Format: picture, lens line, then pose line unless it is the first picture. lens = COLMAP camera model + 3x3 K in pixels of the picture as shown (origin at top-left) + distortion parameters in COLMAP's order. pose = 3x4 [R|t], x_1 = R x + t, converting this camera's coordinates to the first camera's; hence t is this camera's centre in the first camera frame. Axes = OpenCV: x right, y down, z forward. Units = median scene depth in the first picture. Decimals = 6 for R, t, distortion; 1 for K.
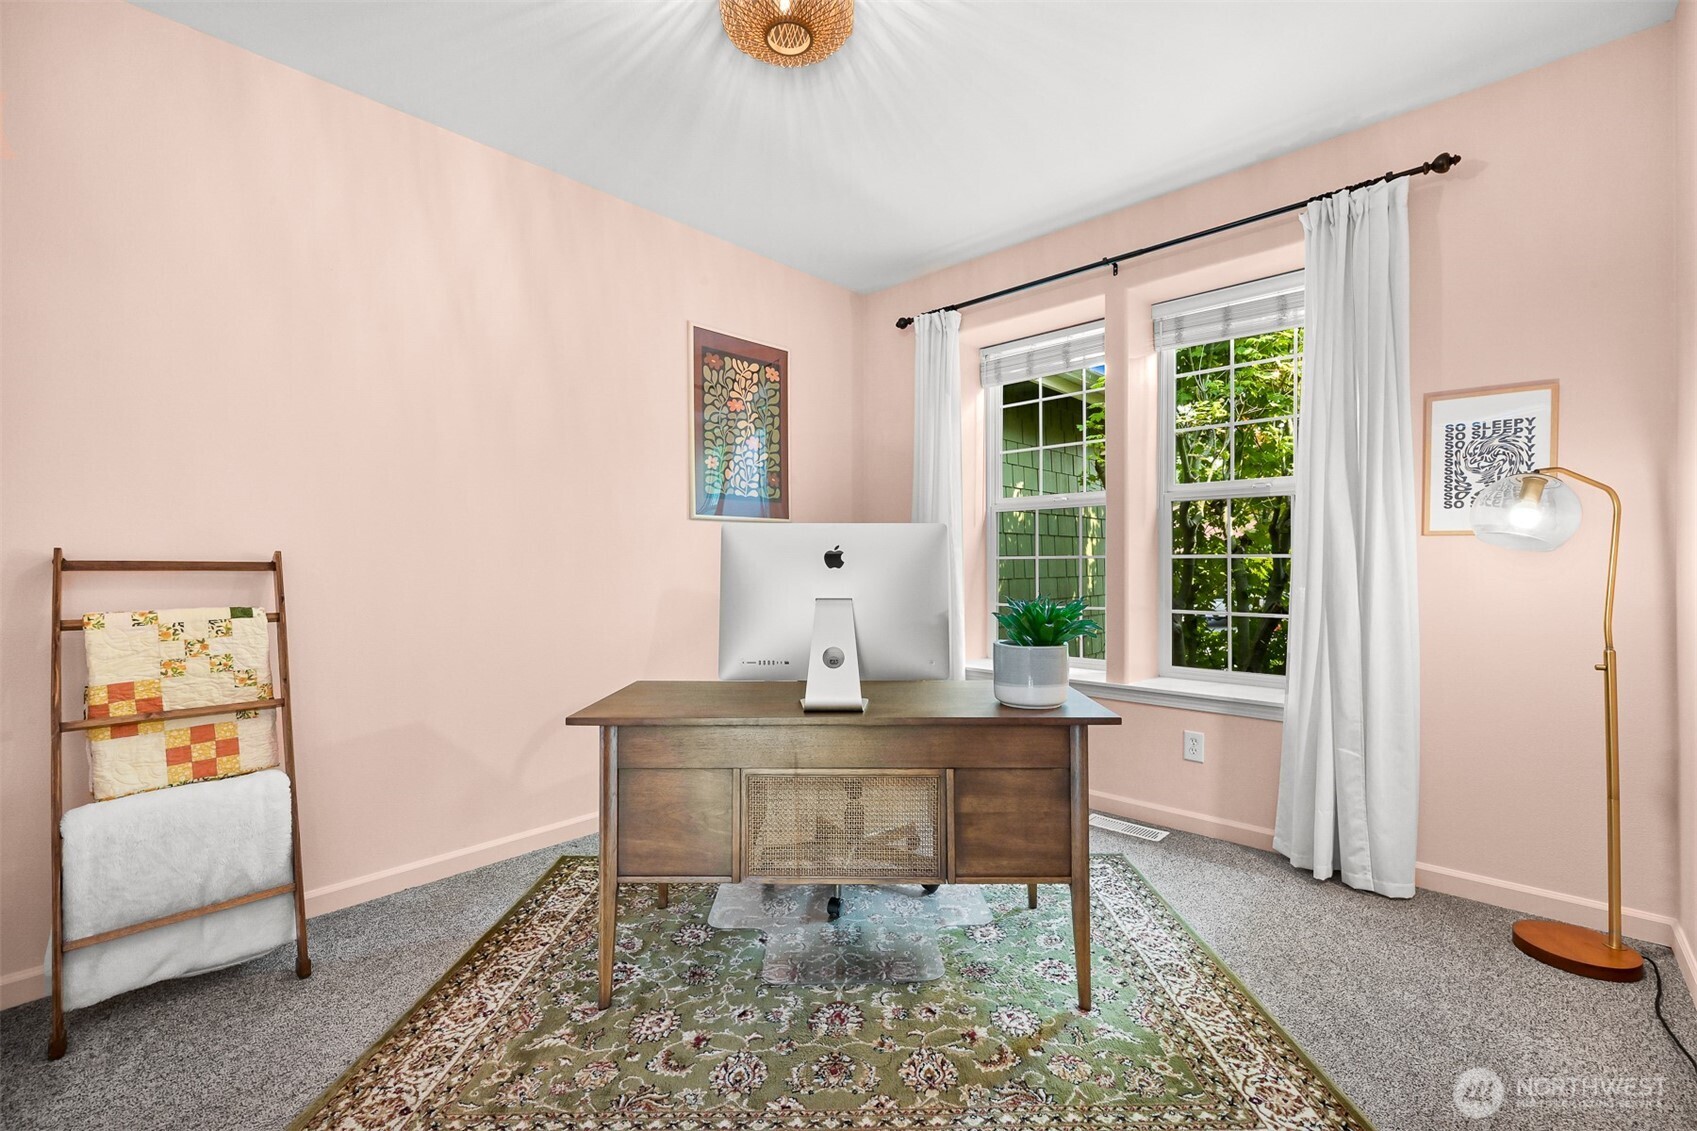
lens RADIAL K [[726.4, 0, 896.4], [0, 726.4, 562.0], [0, 0, 1]] dist [0.003006, -0.000146]
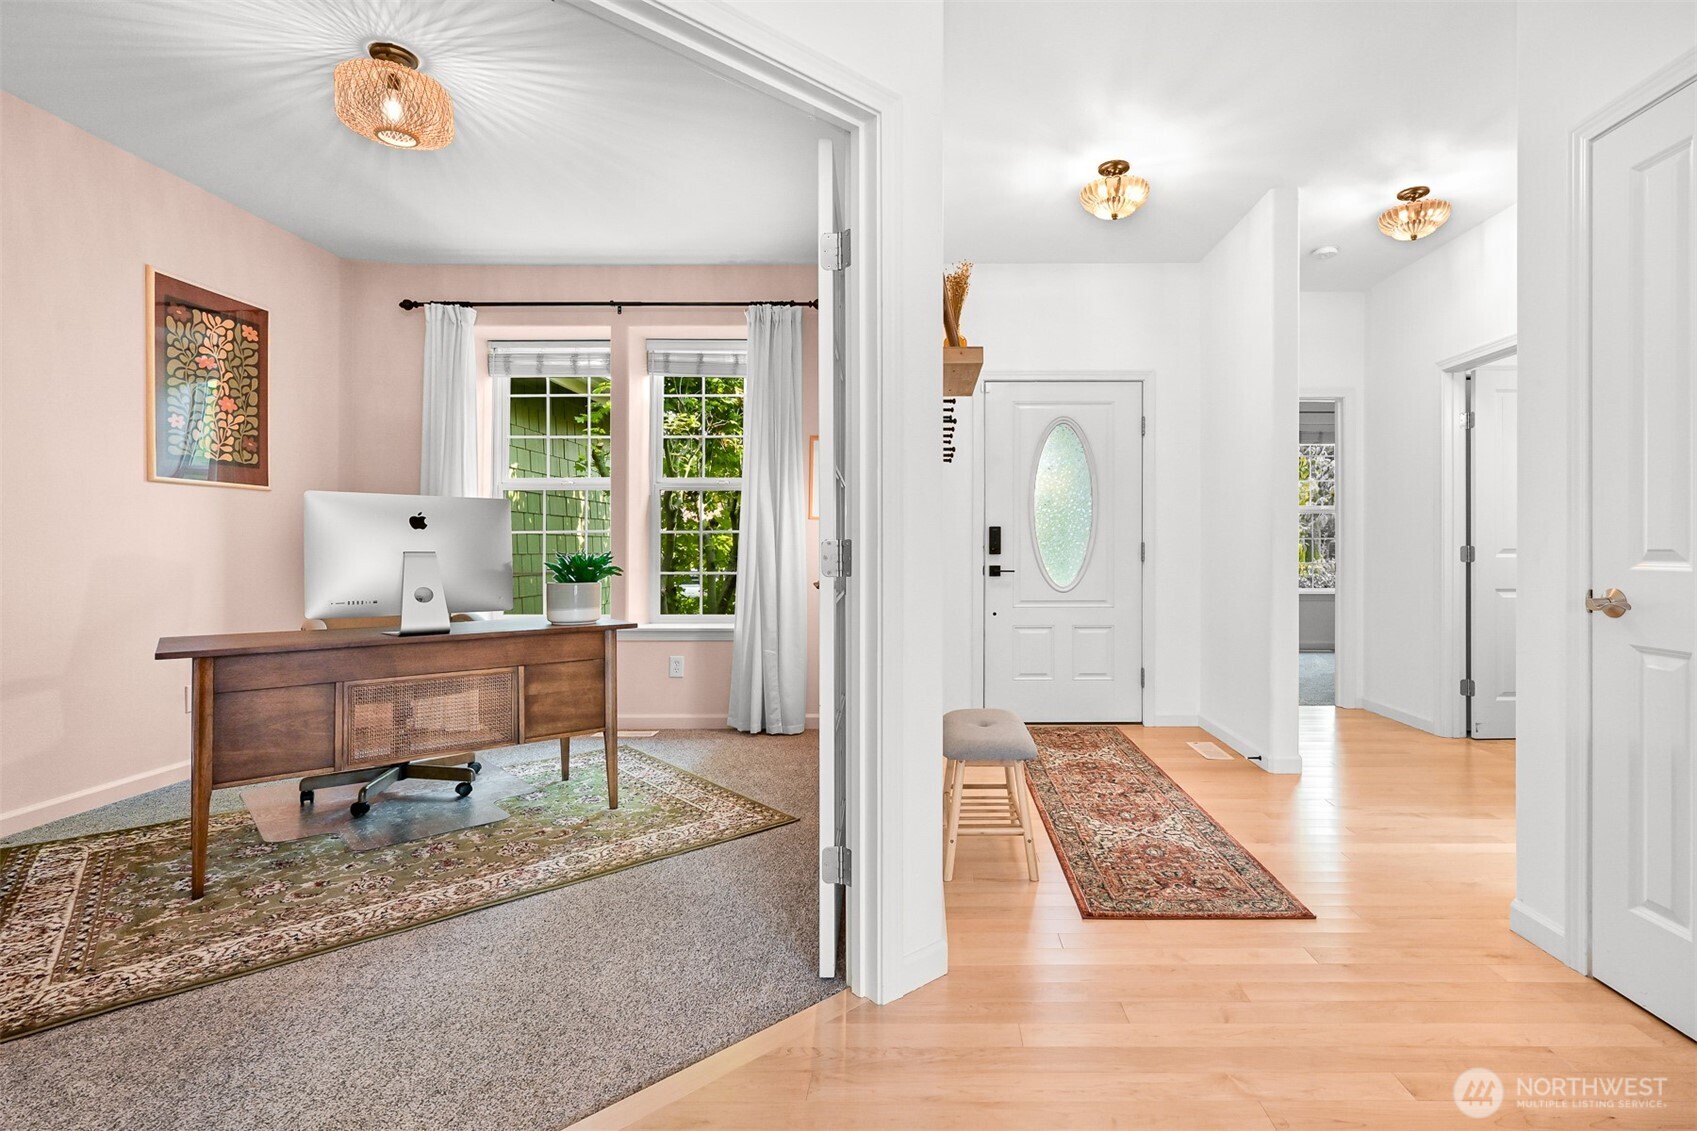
lens RADIAL K [[776.1, 0, 912.7], [0, 776.1, 553.5], [0, 0, 1]] dist [-0.004874, 0.000970]
pose [[0.768557, 0.001393, 0.639780, -0.237005], [-0.004576, 0.999984, 0.003321, 0.035507], [-0.639765, -0.005480, 0.768551, -0.525119]]
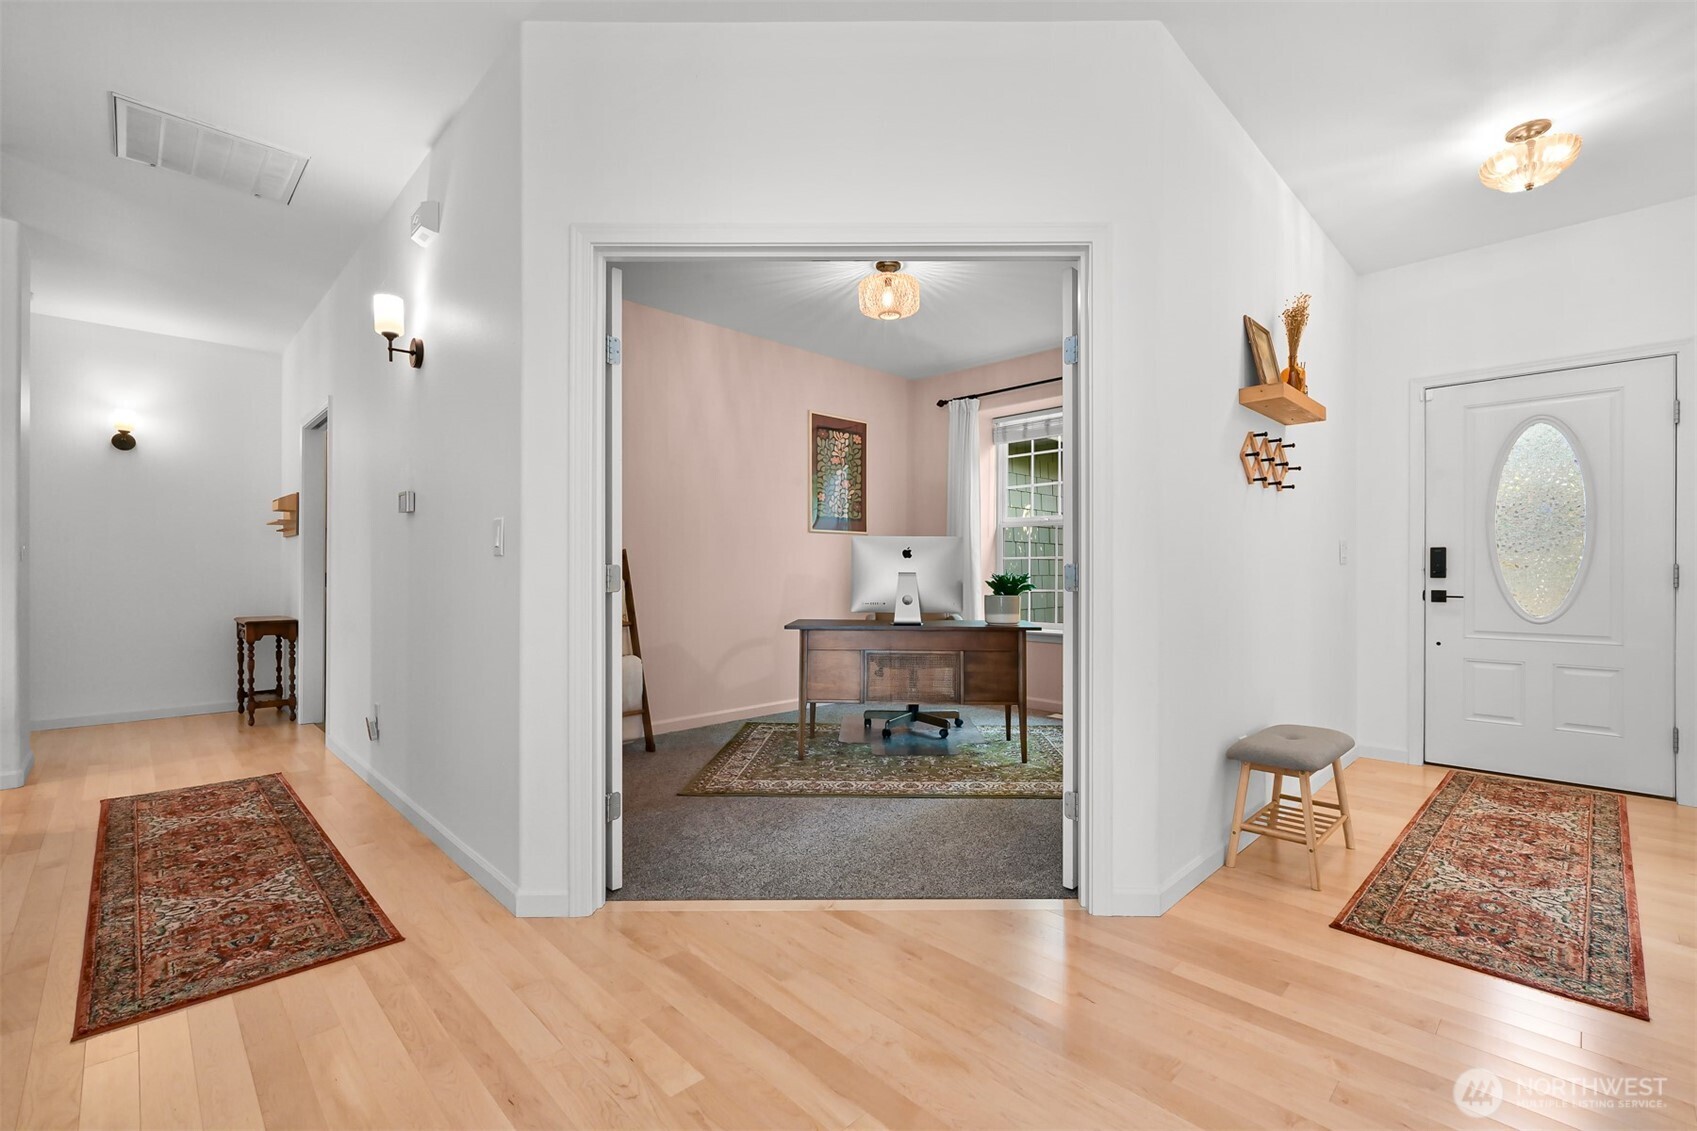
lens RADIAL K [[714.2, 0, 881.1], [0, 714.2, 578.3], [0, 0, 1]] dist [-0.005273, 0.001510]
pose [[0.997427, 0.008272, -0.071214, -0.012399], [-0.007479, 0.999907, 0.011399, 0.035027], [0.071302, -0.010837, 0.997396, -0.826289]]
